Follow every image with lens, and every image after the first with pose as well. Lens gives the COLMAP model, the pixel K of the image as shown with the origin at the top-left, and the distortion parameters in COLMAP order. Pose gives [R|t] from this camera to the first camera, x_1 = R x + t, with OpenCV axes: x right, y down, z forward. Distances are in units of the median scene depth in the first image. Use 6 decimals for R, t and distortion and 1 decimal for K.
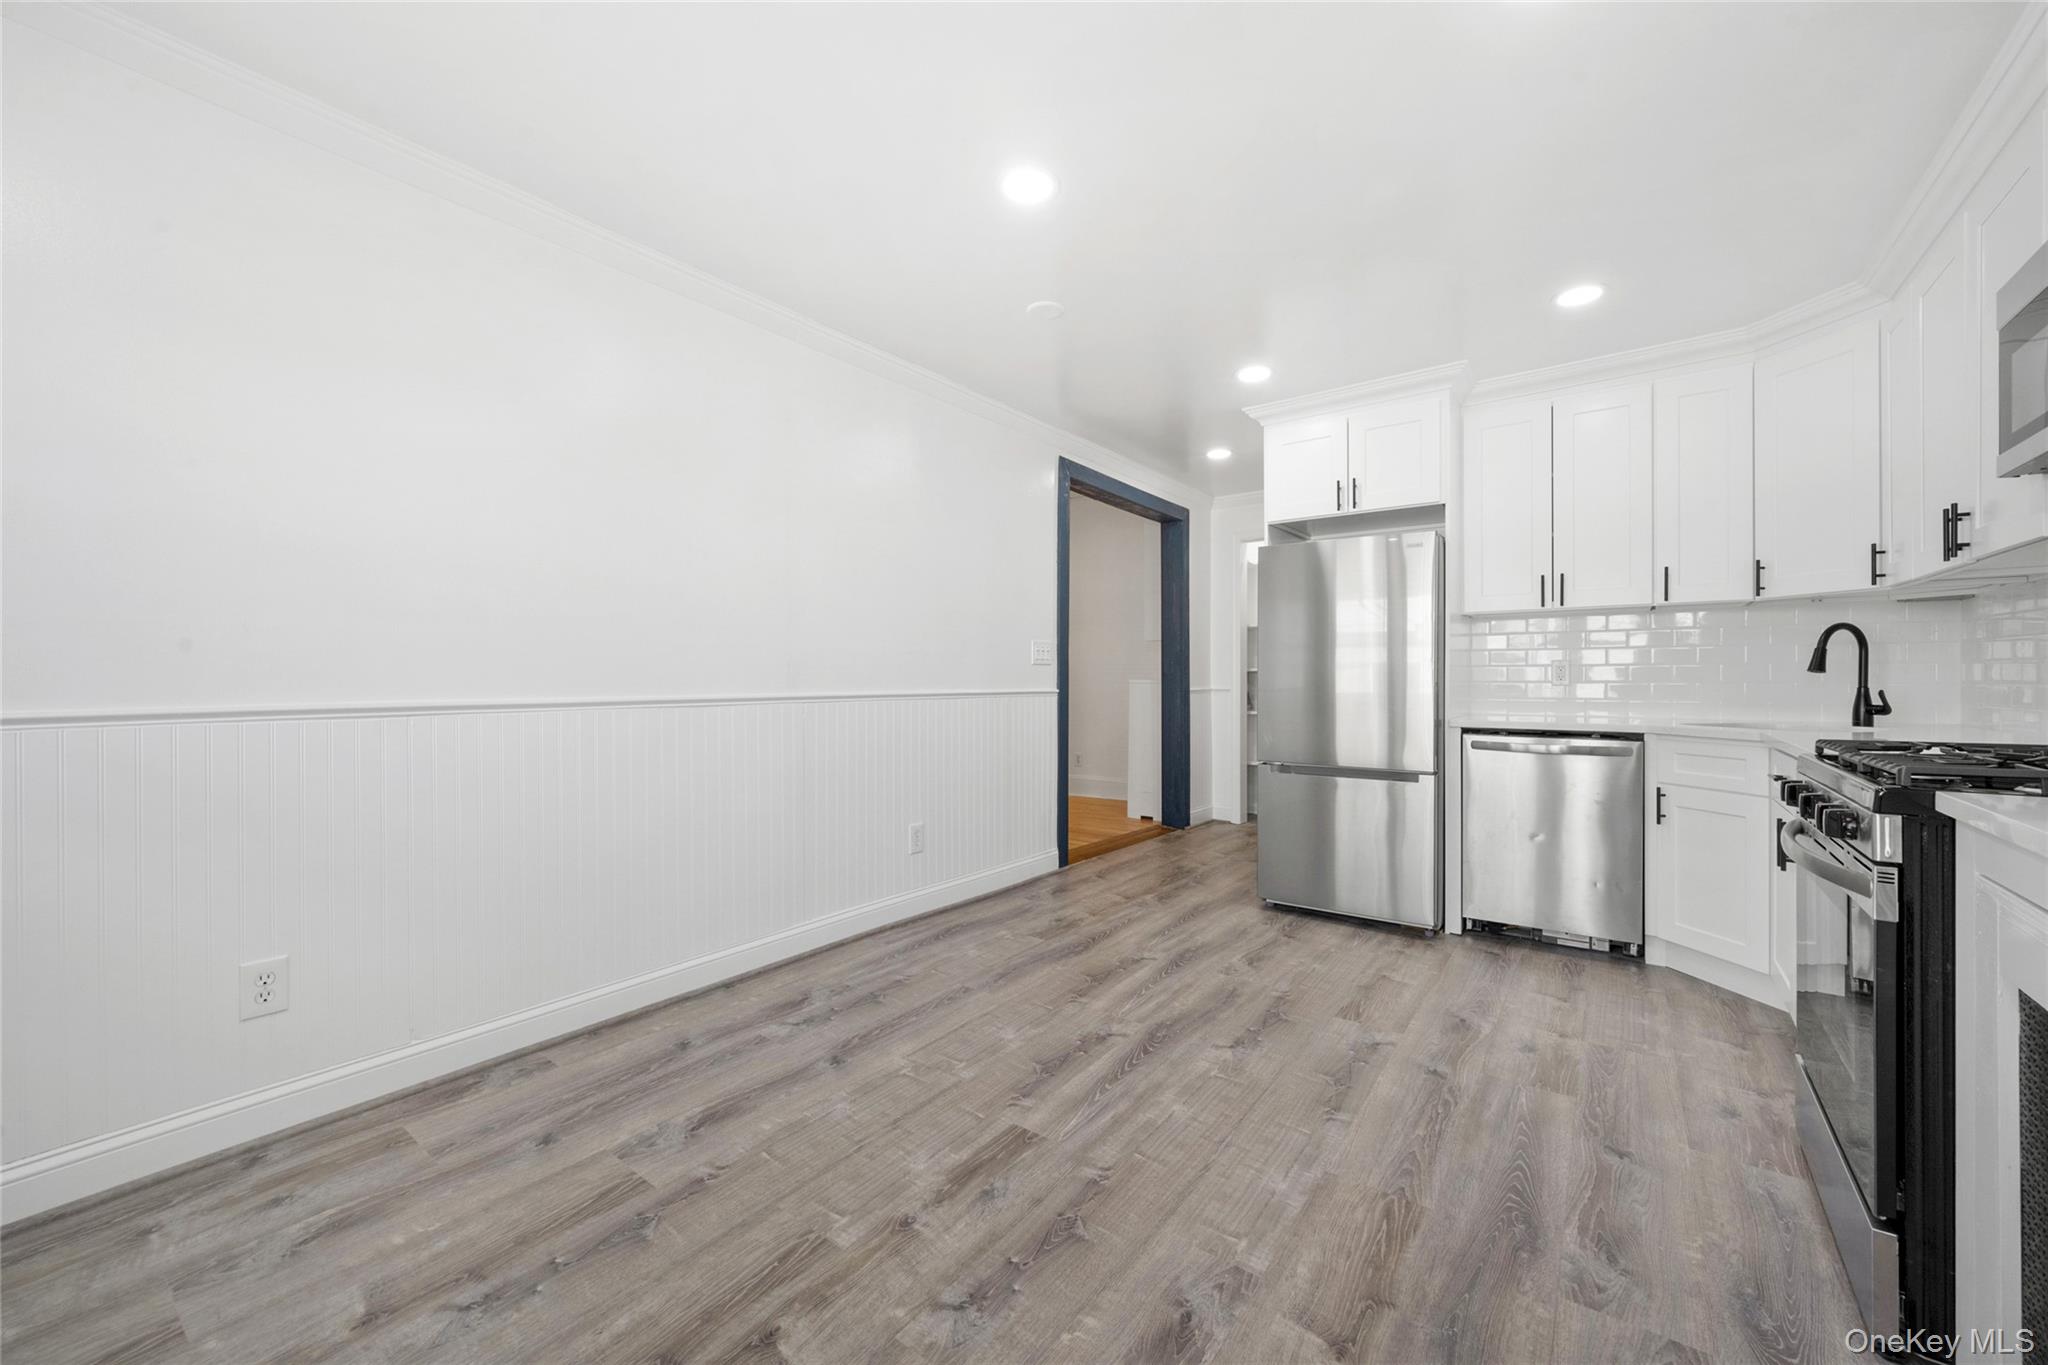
lens RADIAL K [[811.0, 0, 1025.6], [0, 811.0, 679.7], [0, 0, 1]] dist [-0.000453, 0.000223]
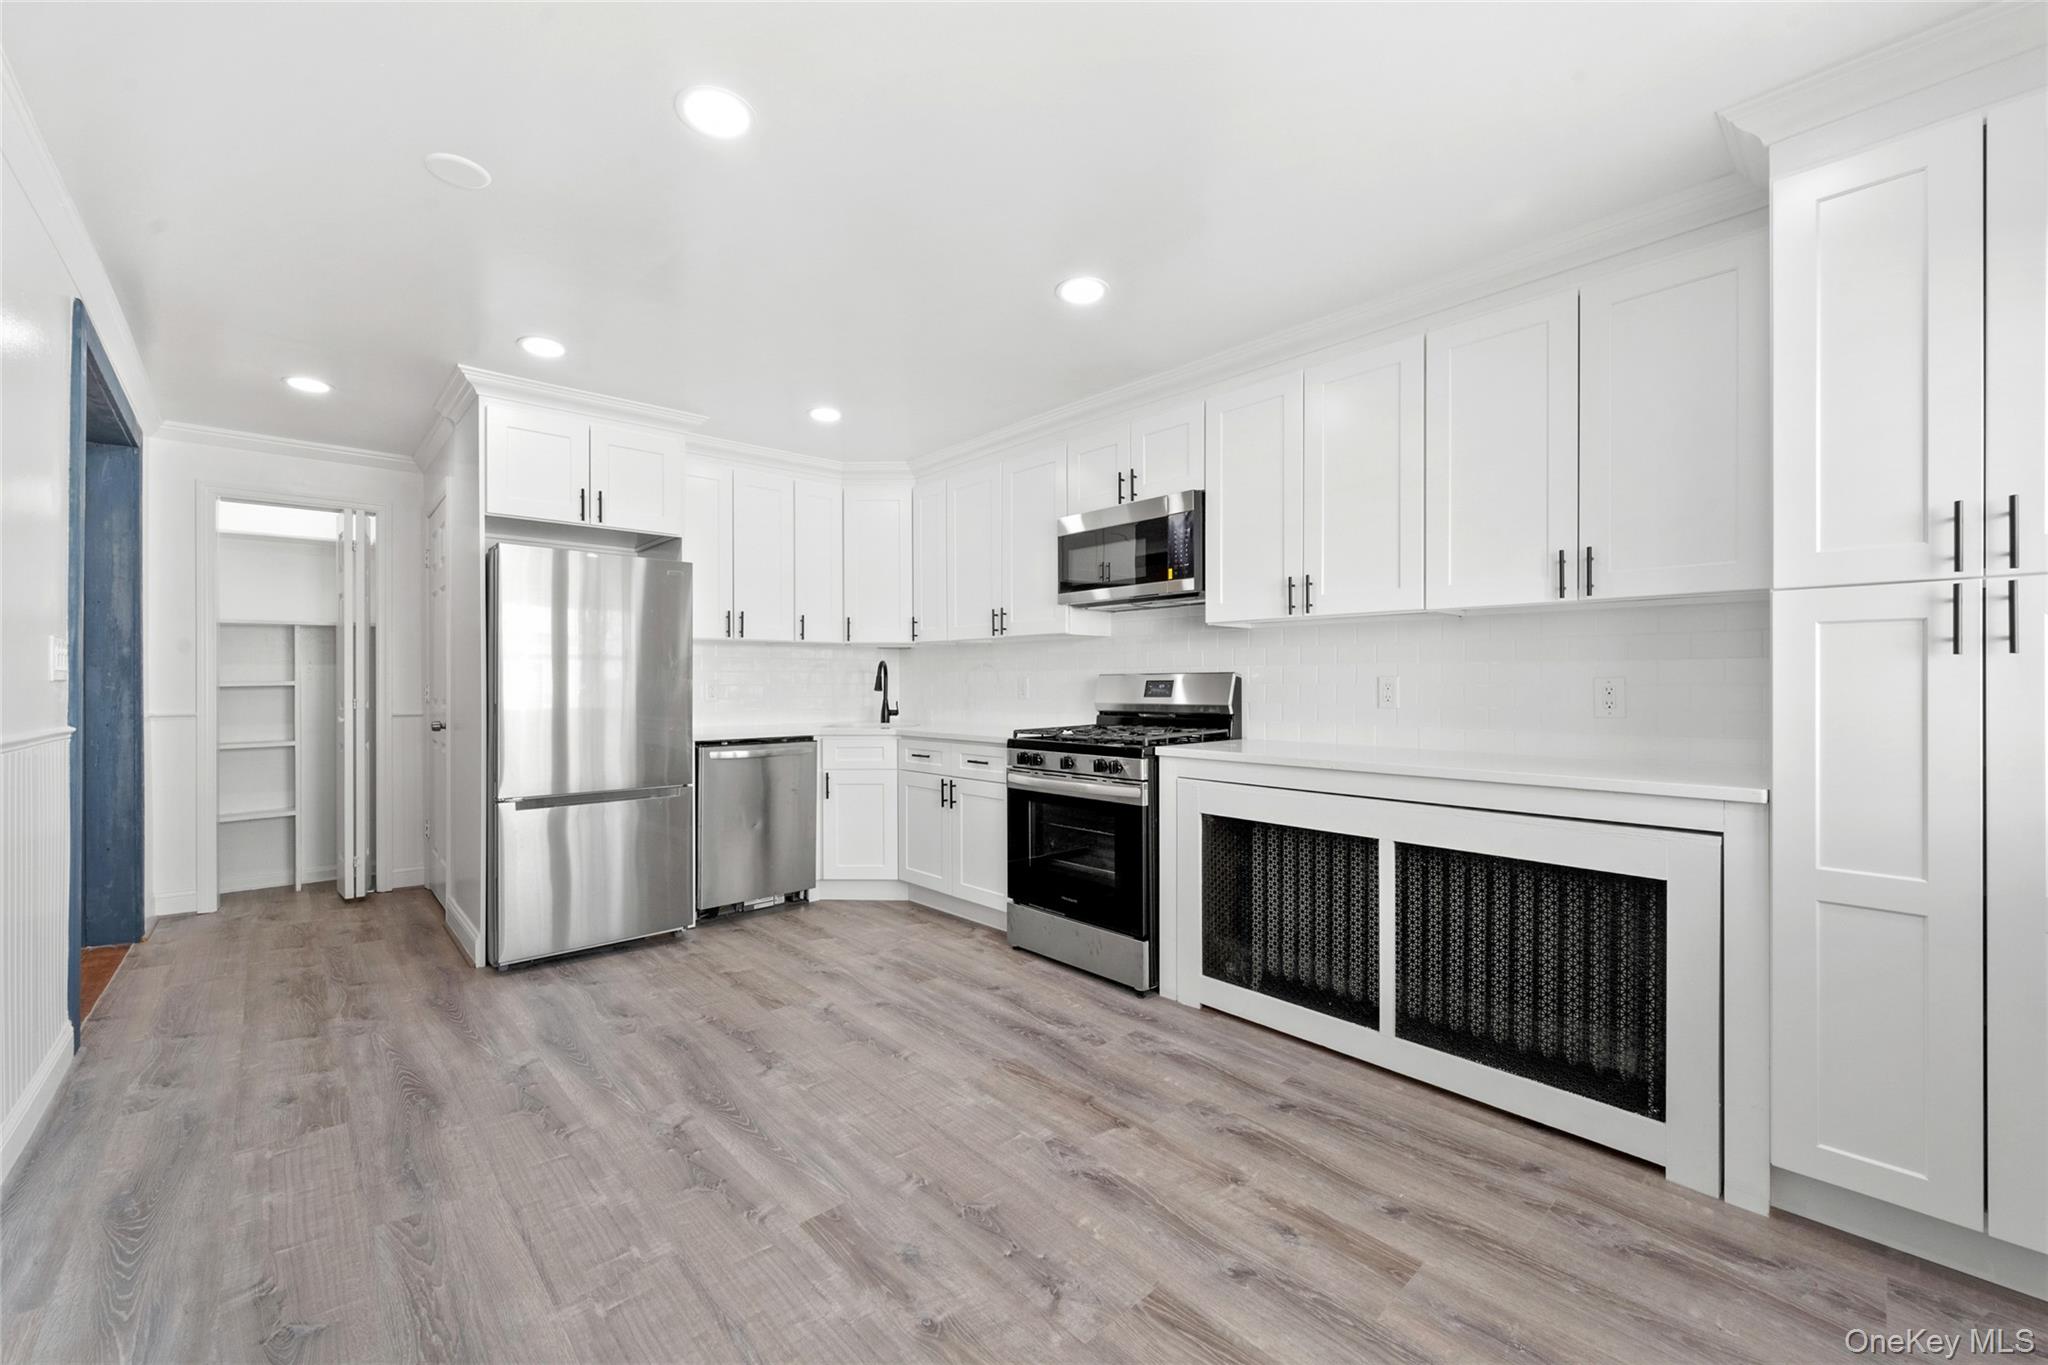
lens RADIAL K [[811.0, 0, 1025.6], [0, 811.0, 679.7], [0, 0, 1]] dist [-0.000453, 0.000223]
pose [[0.185066, 0.004853, 0.982714, -0.653809], [0.004875, 0.999971, -0.005856, -0.023470], [-0.982714, 0.005875, 0.185037, 0.472571]]
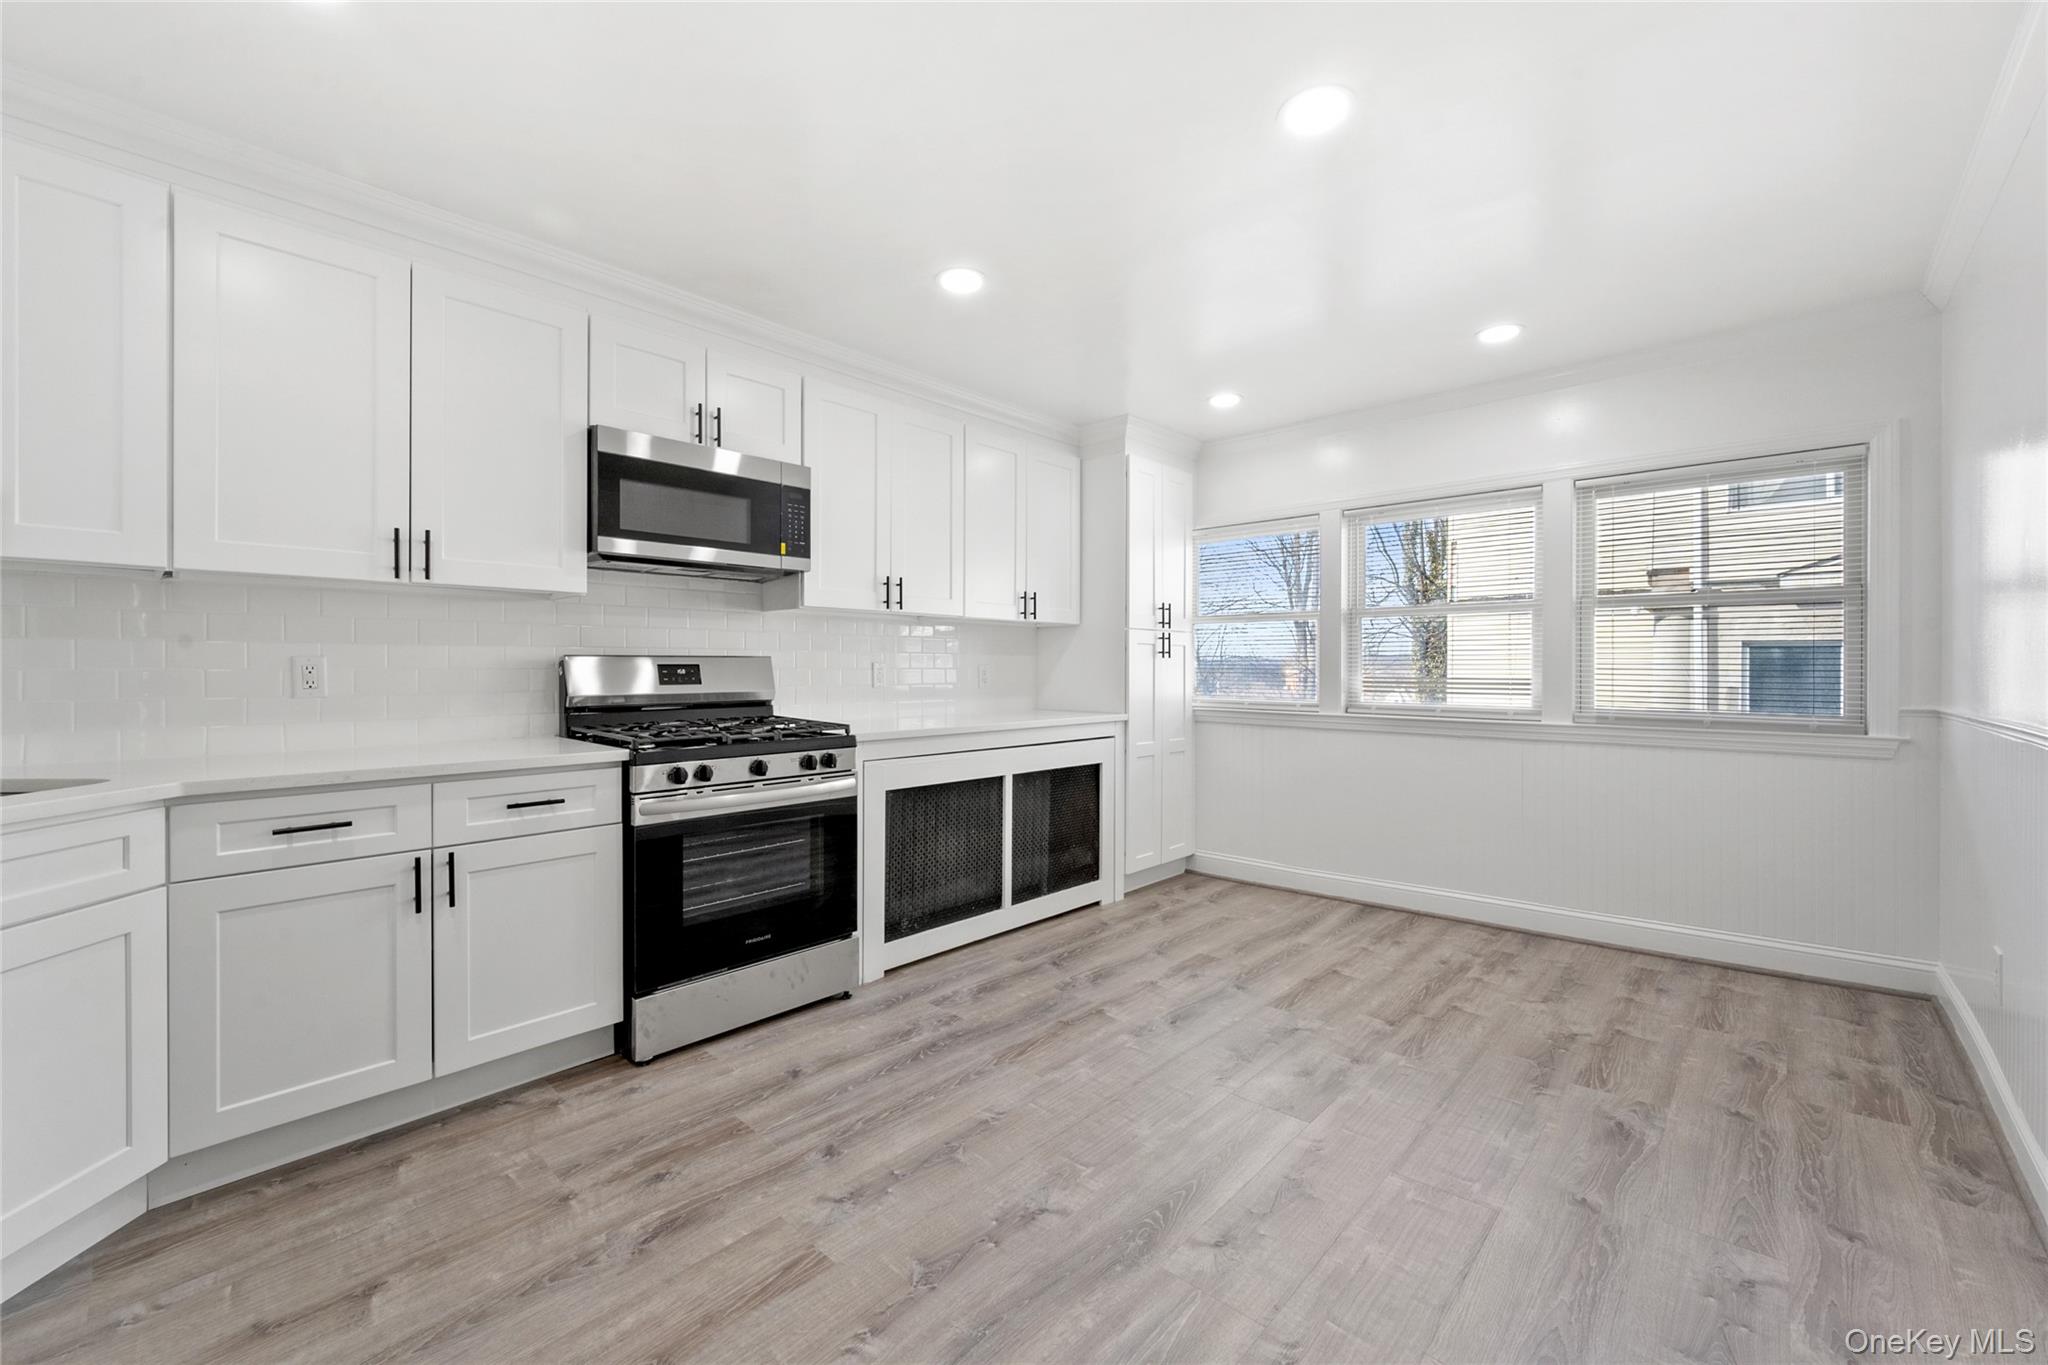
lens RADIAL K [[810.5, 0, 1028.6], [0, 810.5, 669.9], [0, 0, 1]] dist [-0.001047, -0.000005]
pose [[-0.993181, -0.001093, 0.116579, 0.175271], [-0.000240, 0.999973, 0.007328, -0.030387], [-0.116584, 0.007250, -0.993154, 1.633156]]
